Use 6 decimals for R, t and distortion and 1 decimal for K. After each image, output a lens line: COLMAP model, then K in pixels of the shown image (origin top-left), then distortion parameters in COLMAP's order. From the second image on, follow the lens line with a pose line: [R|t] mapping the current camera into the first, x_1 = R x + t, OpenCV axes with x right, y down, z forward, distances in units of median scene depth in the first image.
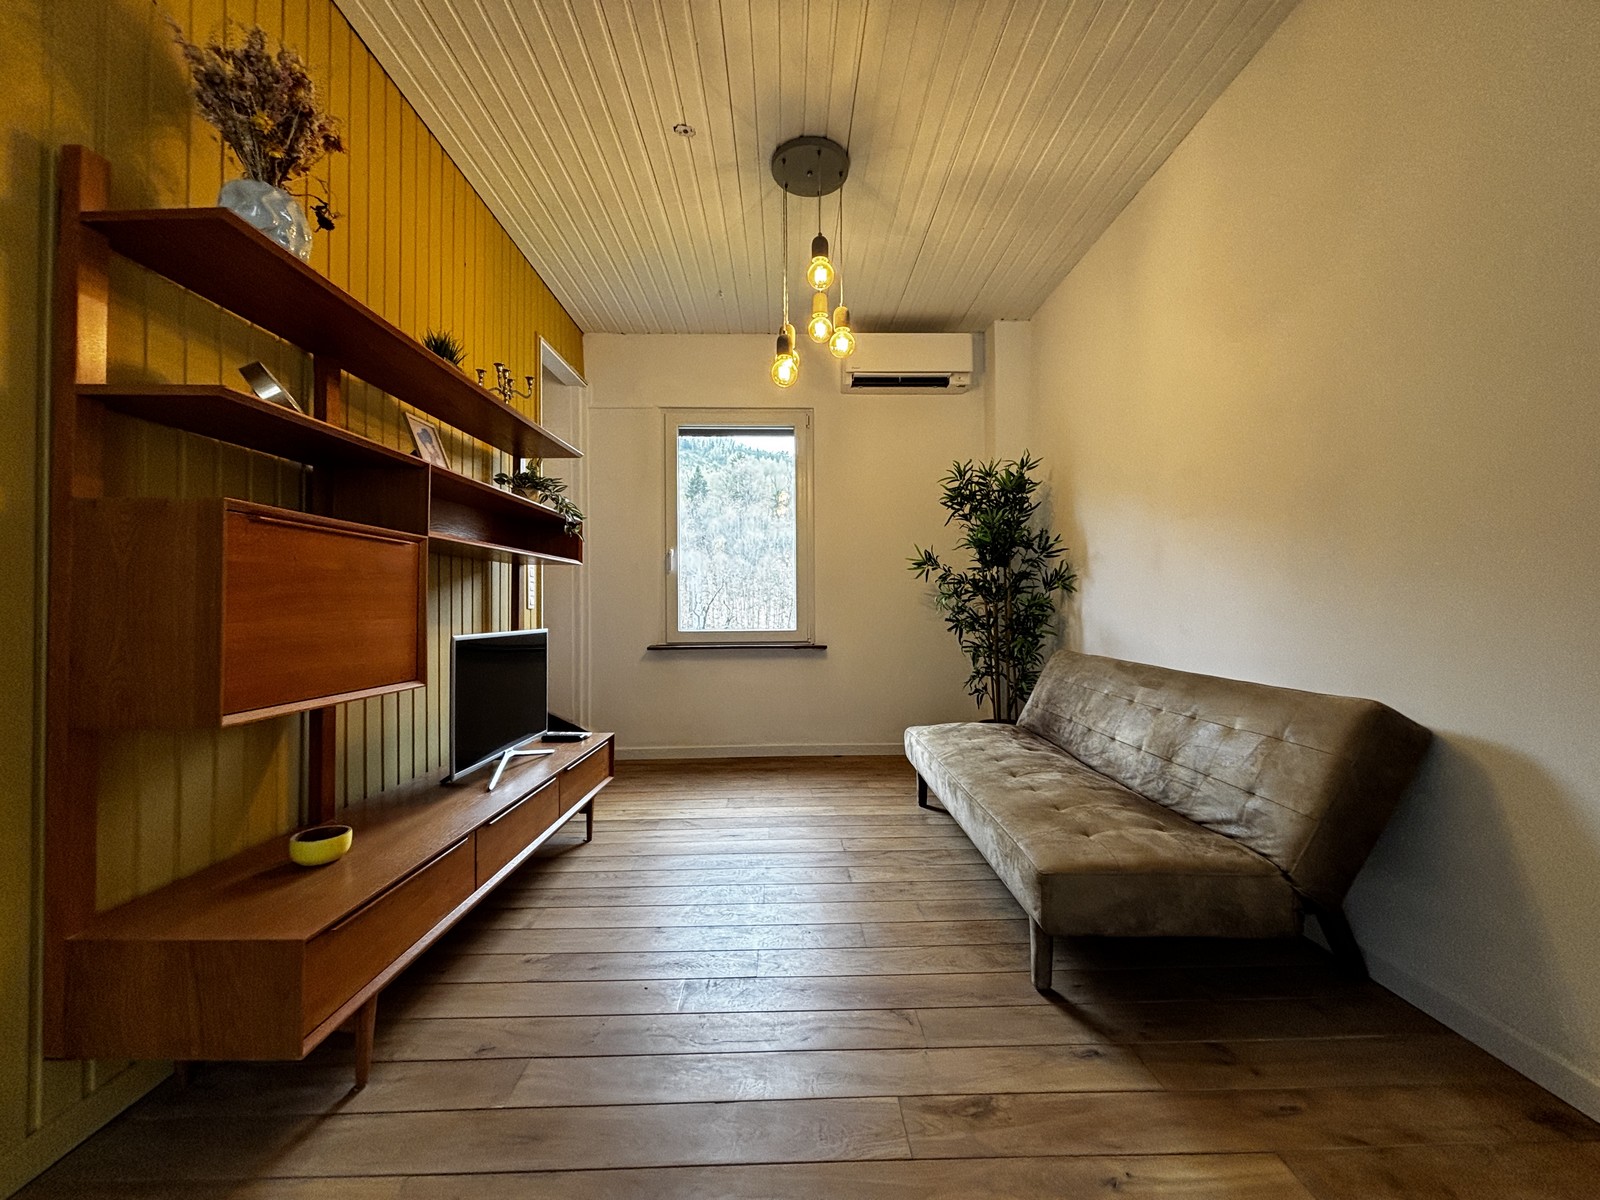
lens RADIAL K [[649.7, 0, 793.3], [0, 649.7, 599.8], [0, 0, 1]] dist [-0.001756, 0.001014]
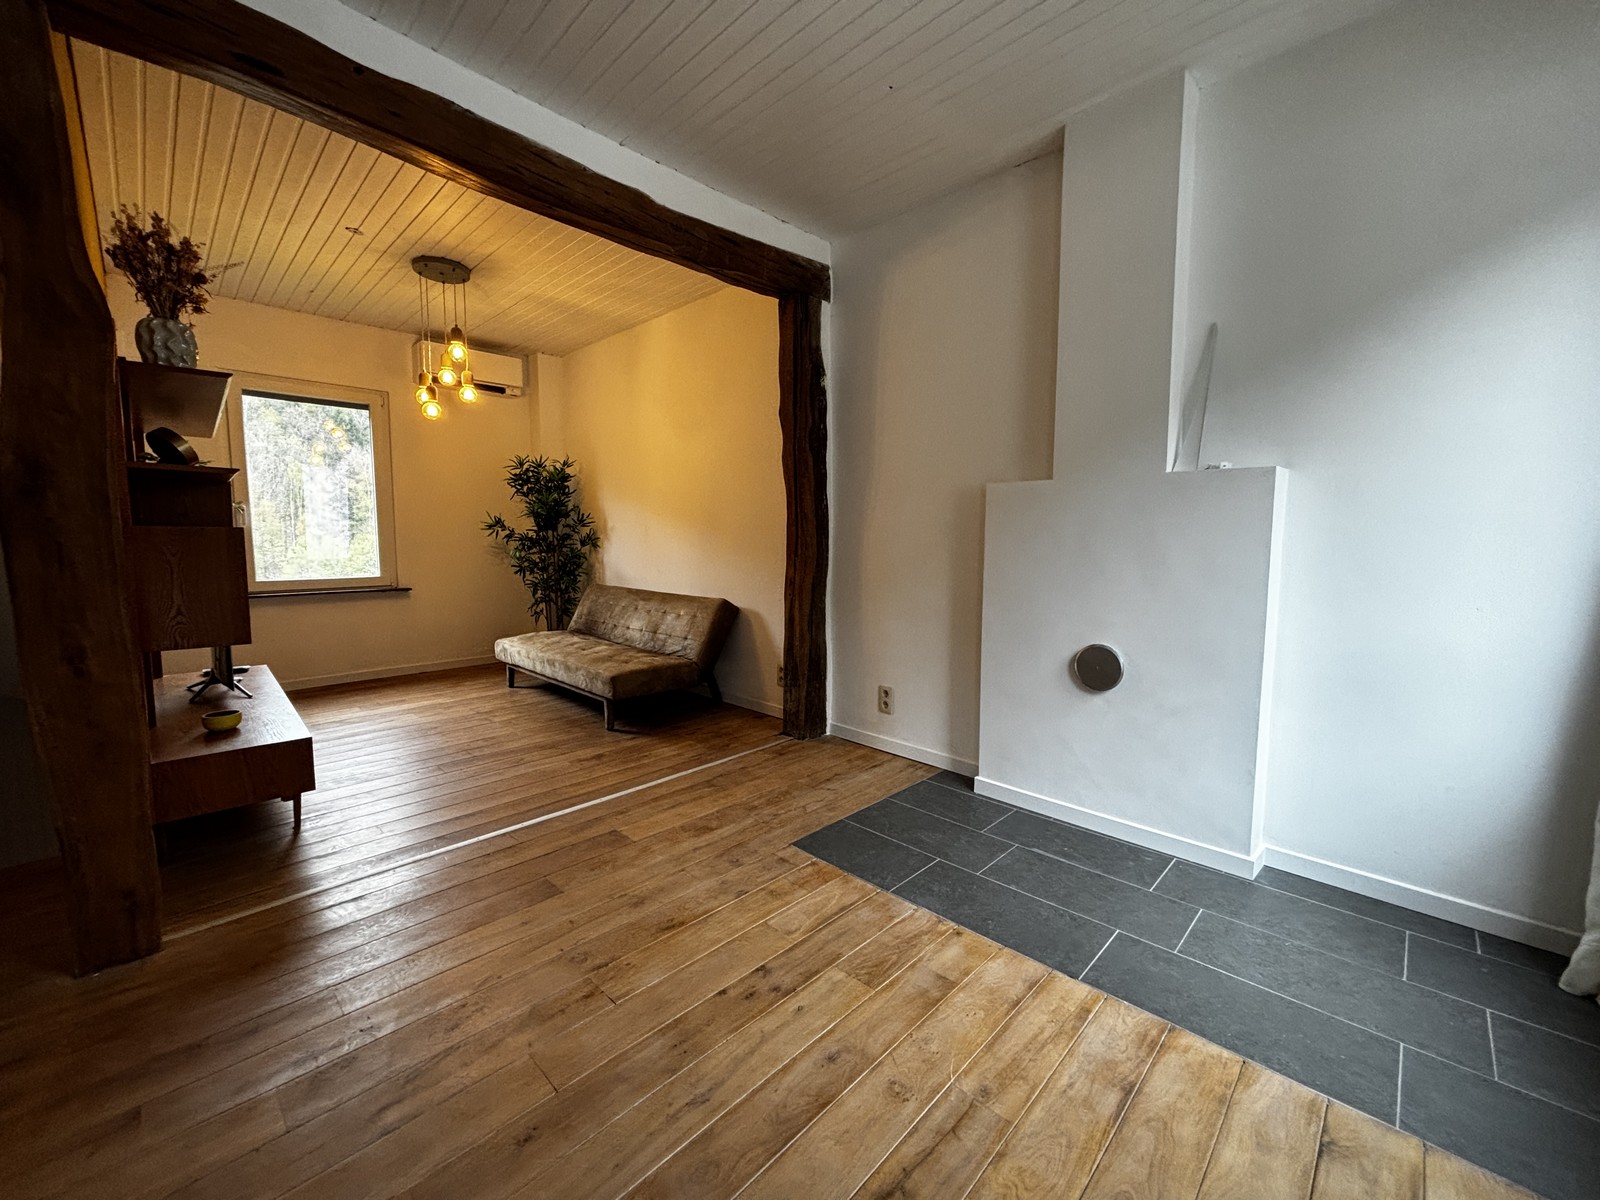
lens RADIAL K [[649.7, 0, 798.9], [0, 649.7, 598.6], [0, 0, 1]] dist [-0.001756, 0.001014]
pose [[0.716377, -0.056570, 0.695416, -0.343598], [-0.014545, 0.995280, 0.095946, -0.048141], [-0.697561, -0.078849, 0.712173, -0.516200]]
